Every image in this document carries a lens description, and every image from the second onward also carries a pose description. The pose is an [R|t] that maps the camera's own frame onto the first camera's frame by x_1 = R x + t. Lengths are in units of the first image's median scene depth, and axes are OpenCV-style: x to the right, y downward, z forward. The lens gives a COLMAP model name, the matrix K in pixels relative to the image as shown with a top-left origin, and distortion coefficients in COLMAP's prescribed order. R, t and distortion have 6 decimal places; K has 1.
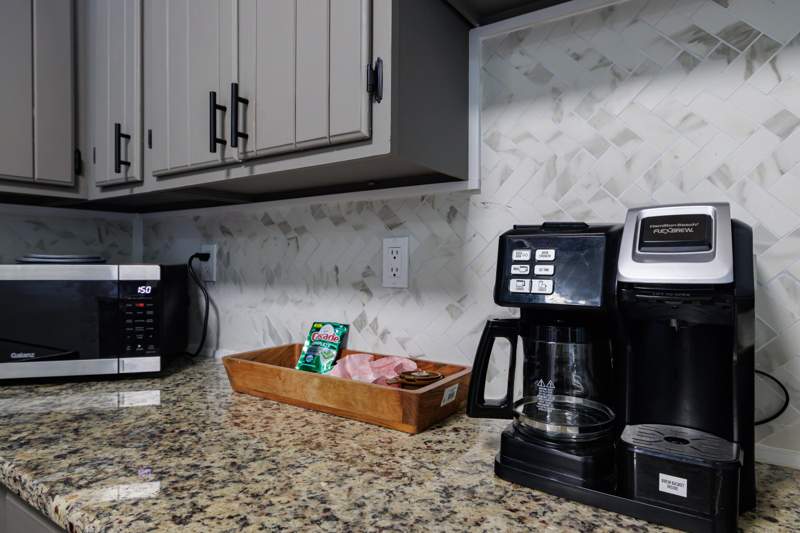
lens RADIAL K [[490.6, 0, 400.0], [0, 490.6, 266.5], [0, 0, 1]] dist [0.001642, 0.000324]
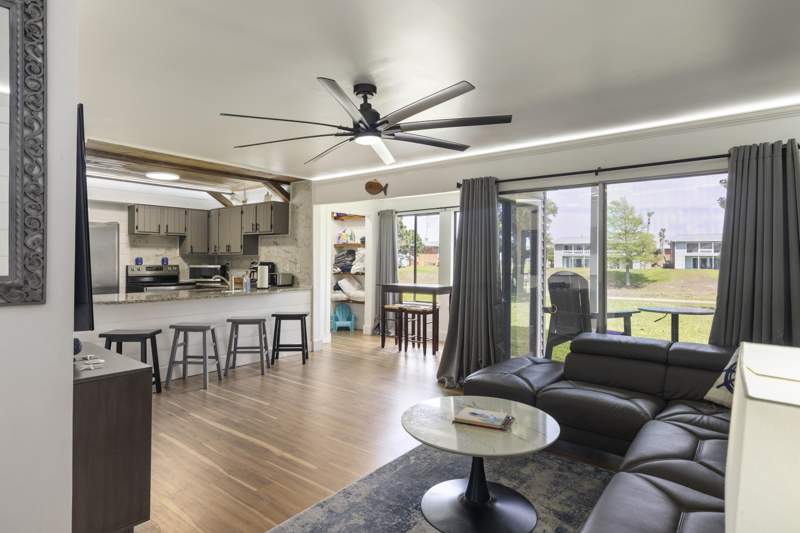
lens RADIAL K [[439.3, 0, 399.8], [0, 439.3, 245.6], [0, 0, 1]] dist [0.001074, 0.000430]
pose [[0.996969, -0.002911, -0.077744, 2.547970], [-0.000779, 0.998876, -0.047393, 0.009863], [0.077794, 0.047310, 0.995846, -5.045317]]
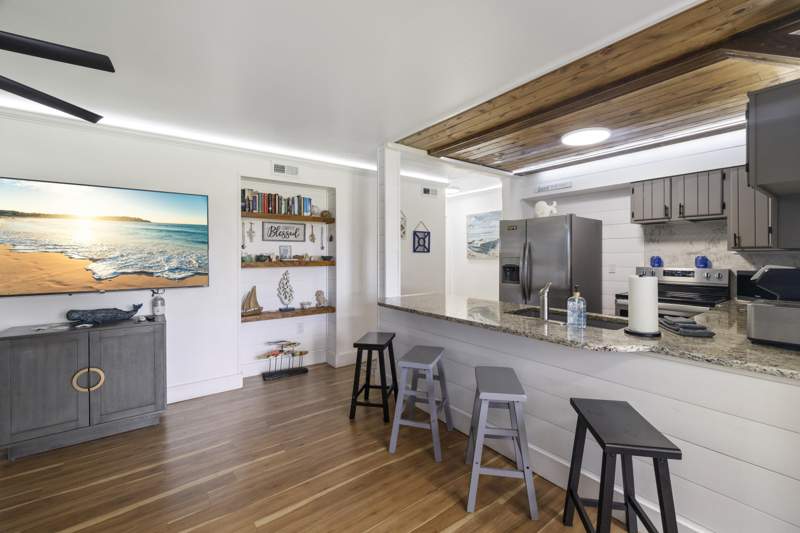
lens RADIAL K [[335.6, 0, 400.0], [0, 335.6, 266.5], [0, 0, 1]] dist [-0.000454, -0.000158]
pose [[-0.324937, 0.021783, -0.945485, 2.380745], [-0.016800, 0.999444, 0.028799, -0.066728], [0.945586, 0.025242, -0.324390, -0.652608]]
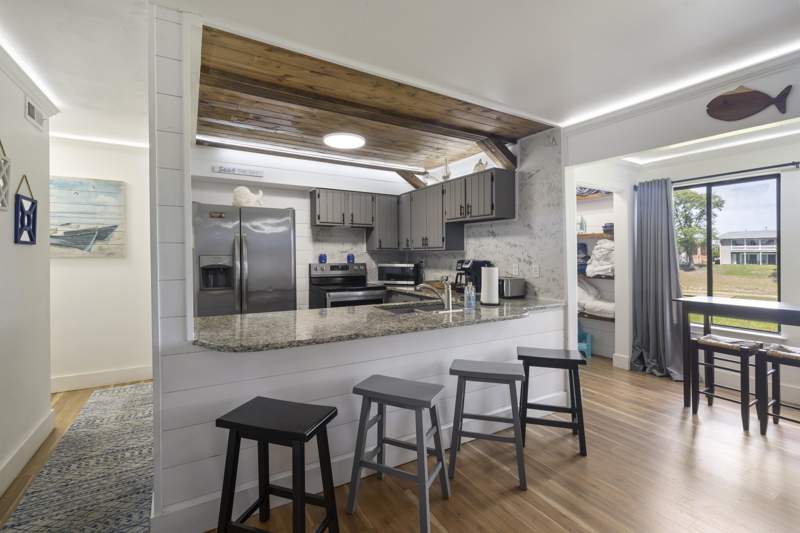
lens RADIAL K [[356.3, 0, 402.2], [0, 356.3, 258.6], [0, 0, 1]] dist [-0.045705, -0.000034]
pose [[0.904461, 0.001669, -0.426553, 1.069322], [-0.004703, 0.999971, -0.006059, -0.040714], [0.426530, 0.007487, 0.904442, -2.609945]]
